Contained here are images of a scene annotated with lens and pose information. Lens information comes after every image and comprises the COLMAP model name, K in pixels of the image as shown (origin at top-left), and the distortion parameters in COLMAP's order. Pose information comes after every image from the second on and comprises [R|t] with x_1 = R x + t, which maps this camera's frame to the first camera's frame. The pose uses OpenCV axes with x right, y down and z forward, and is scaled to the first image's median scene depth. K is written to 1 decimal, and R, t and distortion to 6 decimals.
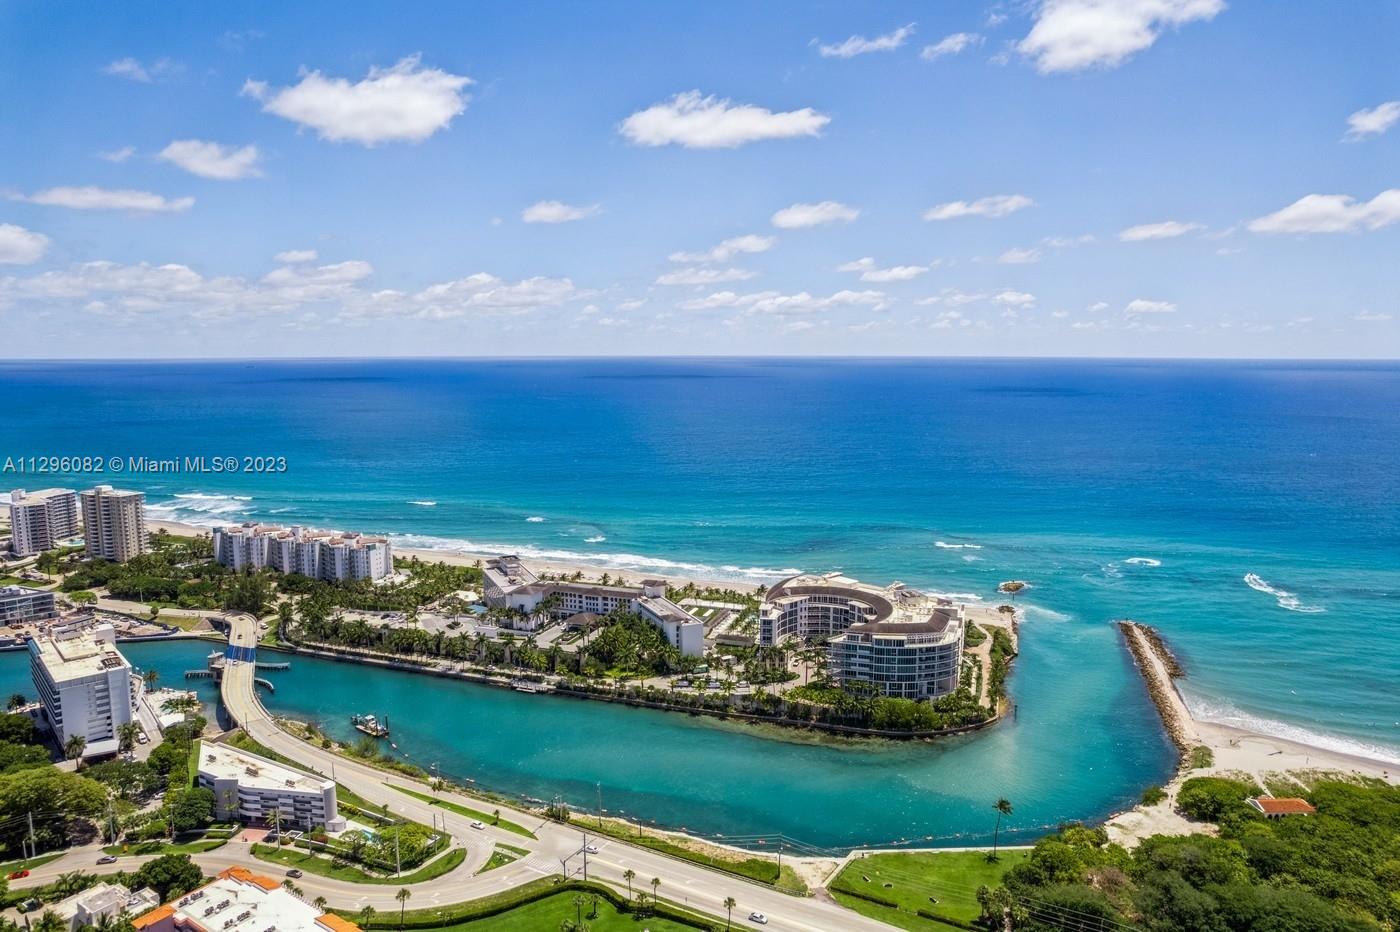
lens RADIAL K [[906.3, 0, 698.0], [0, 906.3, 461.6], [0, 0, 1]] dist [-0.088621, 0.080889]
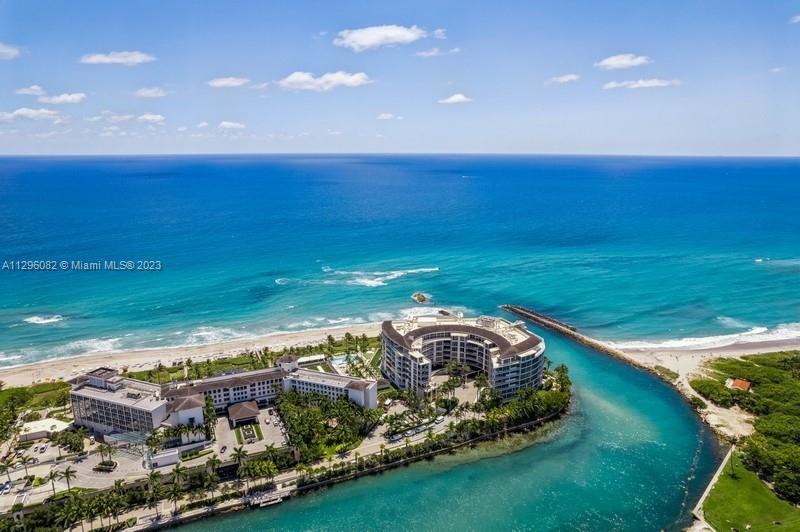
lens RADIAL K [[523.4, 0, 400.0], [0, 523.4, 266.0], [0, 0, 1]] dist [-0.084826, 0.075626]
pose [[0.710421, -0.150599, 0.687475, -0.412280], [0.083538, 0.987975, 0.130101, -0.056467], [-0.698802, -0.034996, 0.714459, 0.485582]]
